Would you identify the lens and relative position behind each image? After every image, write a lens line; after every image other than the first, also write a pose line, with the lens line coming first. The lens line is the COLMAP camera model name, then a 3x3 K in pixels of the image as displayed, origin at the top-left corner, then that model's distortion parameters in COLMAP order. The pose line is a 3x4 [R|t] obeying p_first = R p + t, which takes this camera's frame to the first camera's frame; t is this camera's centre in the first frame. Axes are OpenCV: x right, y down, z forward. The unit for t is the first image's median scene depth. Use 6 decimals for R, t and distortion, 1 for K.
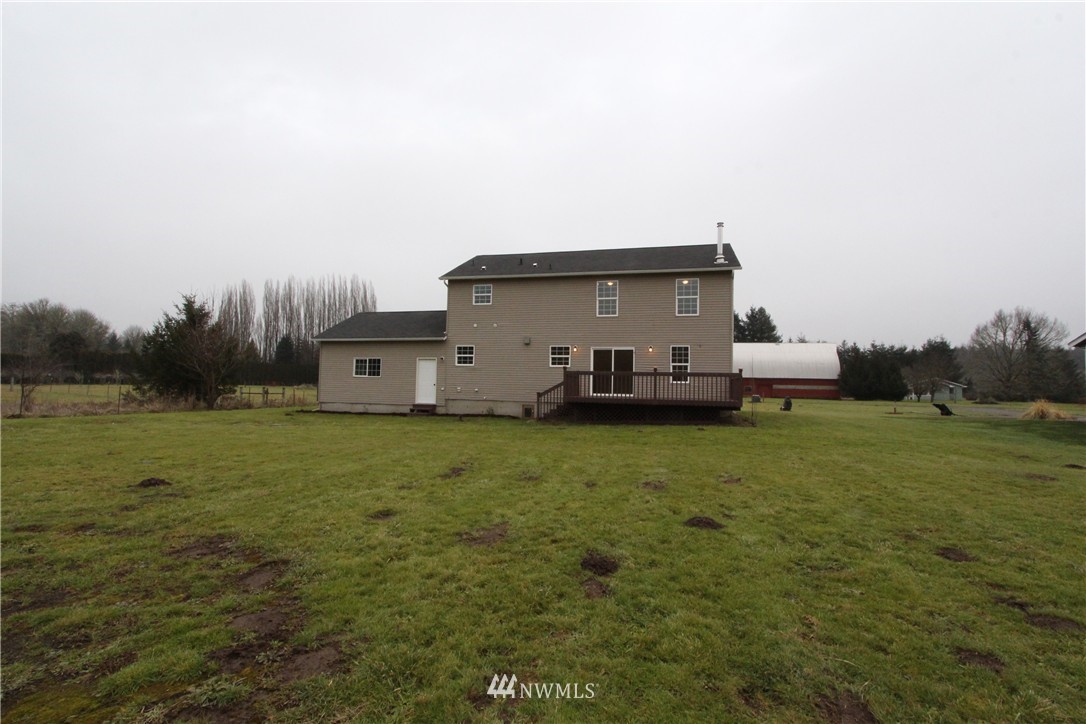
lens RADIAL K [[505.0, 0, 548.0], [0, 505.0, 362.6], [0, 0, 1]] dist [-0.018595, 0.000188]
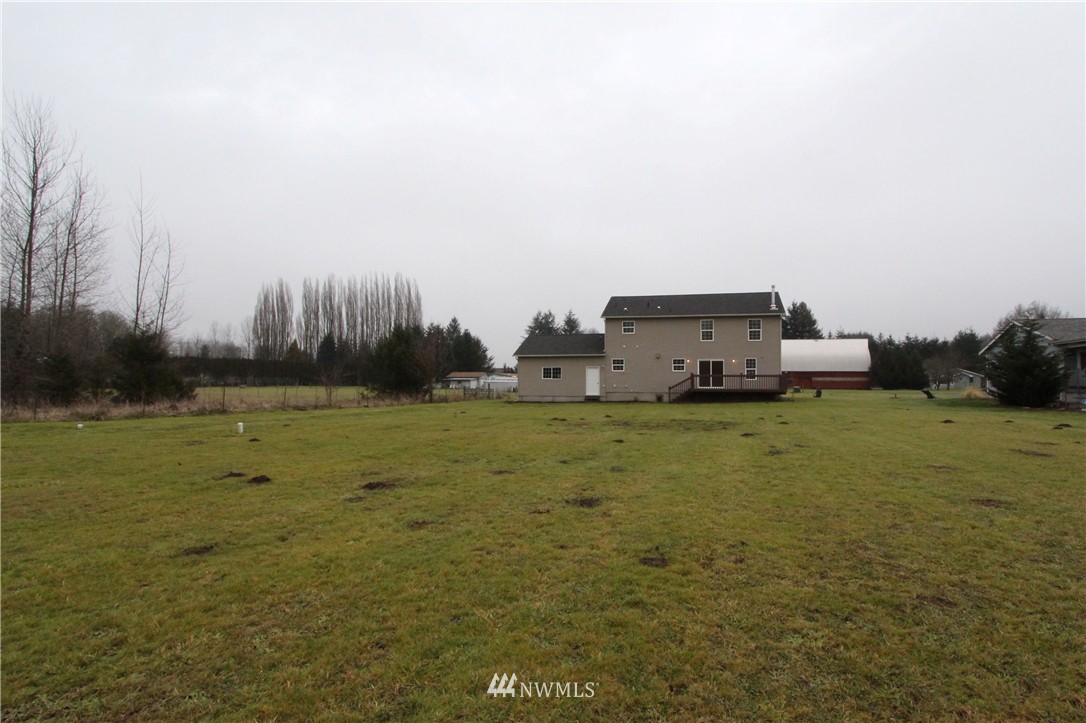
lens RADIAL K [[784.9, 0, 499.7], [0, 784.9, 361.0], [0, 0, 1]] dist [-0.045657, 0.001408]
pose [[0.999666, -0.015766, 0.020459, -0.258112], [0.015278, 0.999600, 0.023797, -0.040235], [-0.020826, -0.023476, 0.999507, -0.654493]]
